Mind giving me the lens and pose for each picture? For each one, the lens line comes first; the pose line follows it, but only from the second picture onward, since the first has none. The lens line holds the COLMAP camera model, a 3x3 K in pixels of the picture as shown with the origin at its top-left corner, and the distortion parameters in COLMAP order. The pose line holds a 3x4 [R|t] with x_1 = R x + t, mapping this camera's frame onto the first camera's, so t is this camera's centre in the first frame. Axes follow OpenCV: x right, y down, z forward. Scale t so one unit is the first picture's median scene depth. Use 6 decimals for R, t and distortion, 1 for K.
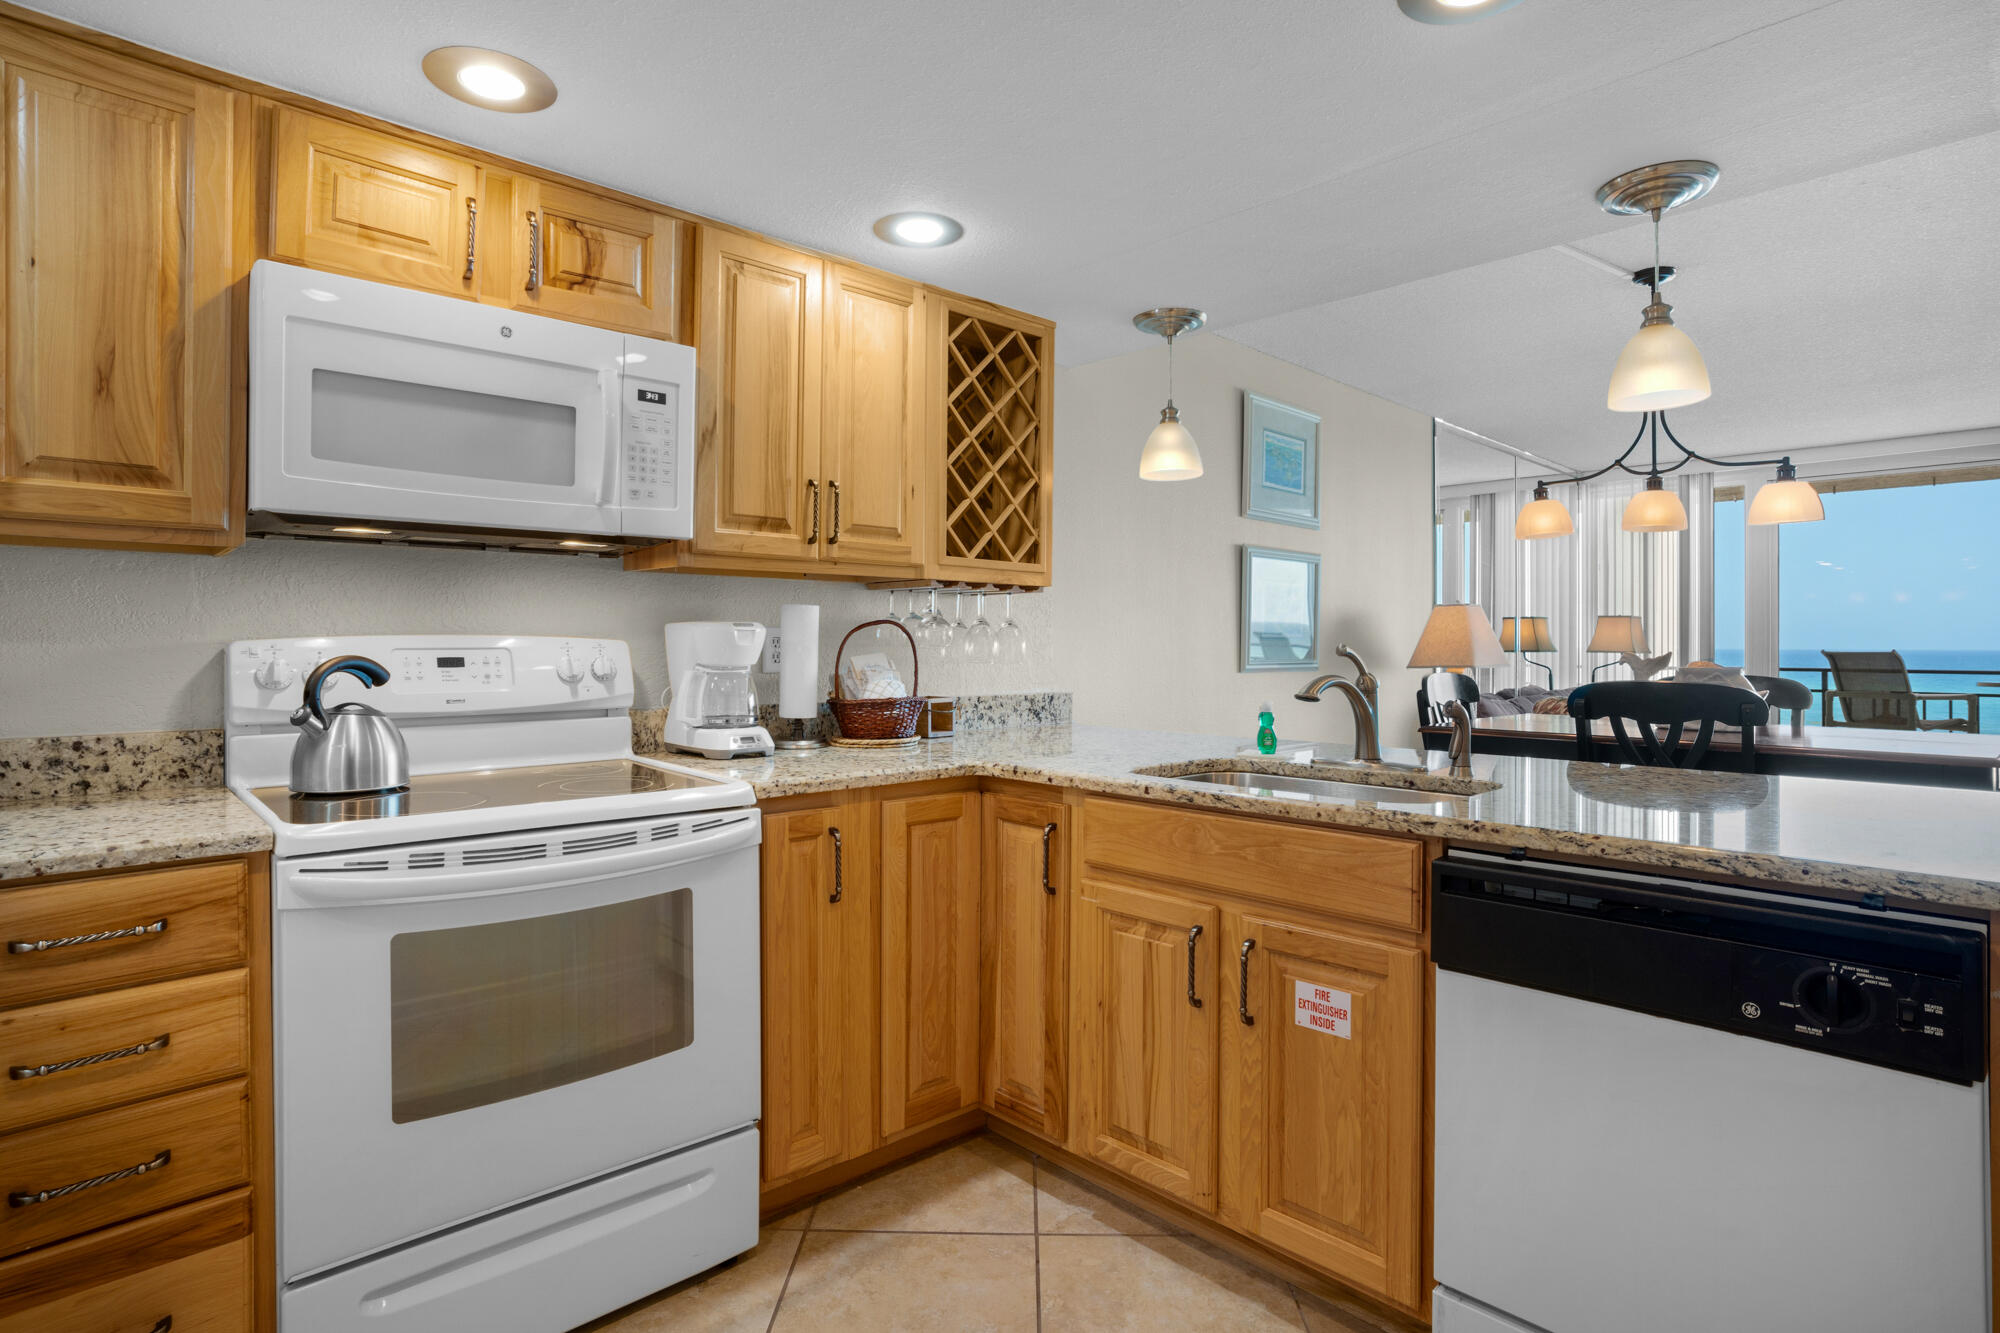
lens RADIAL K [[1028.2, 0, 1002.7], [0, 1028.2, 655.9], [0, 0, 1]] dist [-0.045938, 0.002968]
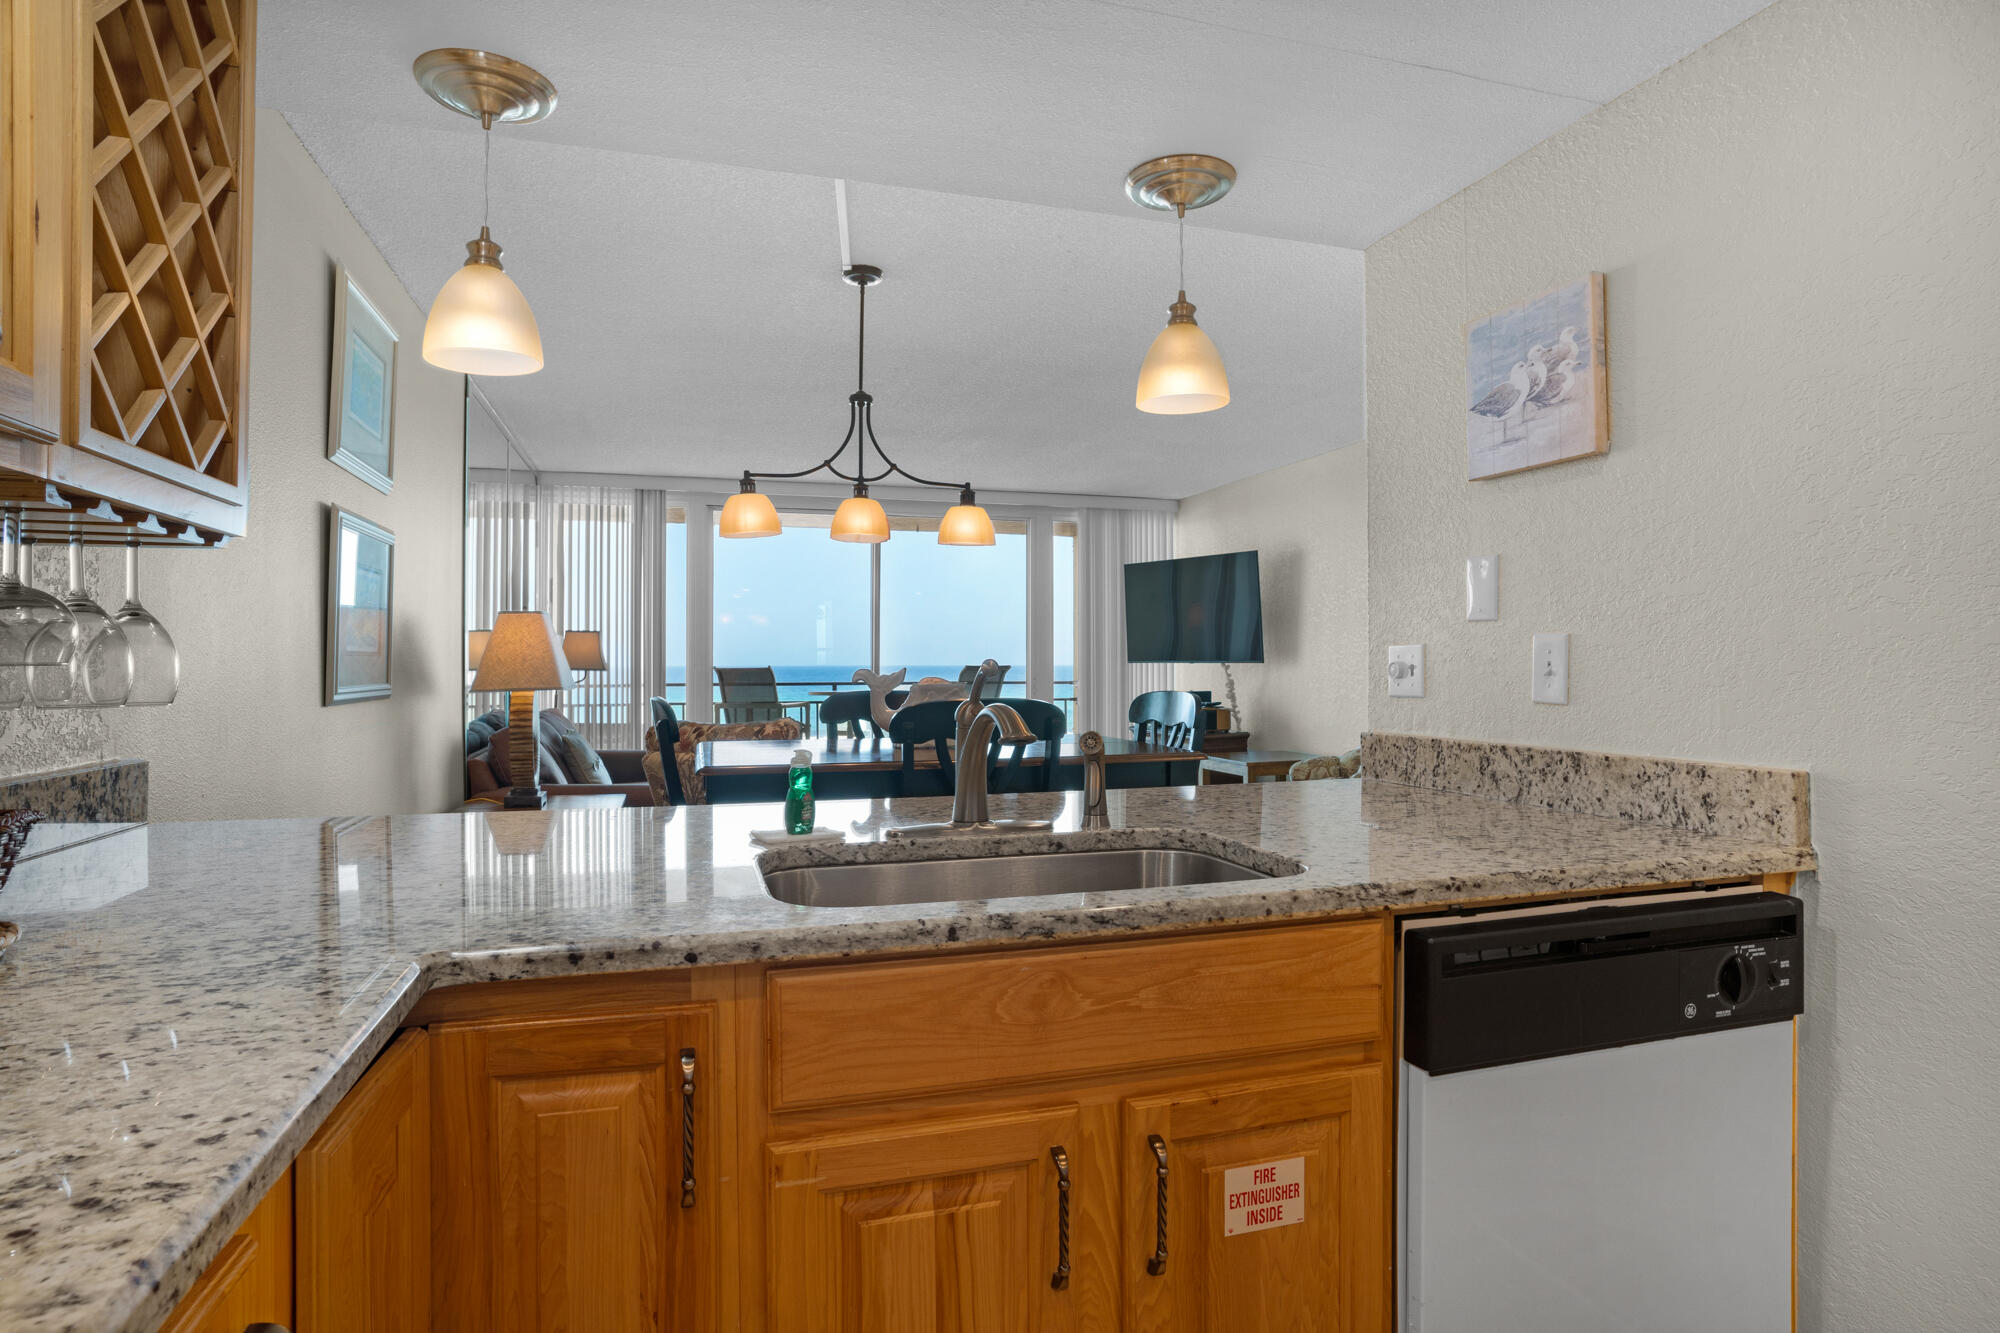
lens RADIAL K [[1079.3, 0, 1003.0], [0, 1079.3, 663.8], [0, 0, 1]] dist [-0.038494, -0.000854]
pose [[0.444075, -0.004299, 0.895979, -0.331276], [0.013285, 0.999910, -0.001787, -0.007430], [-0.895891, 0.012697, 0.444092, 0.694070]]
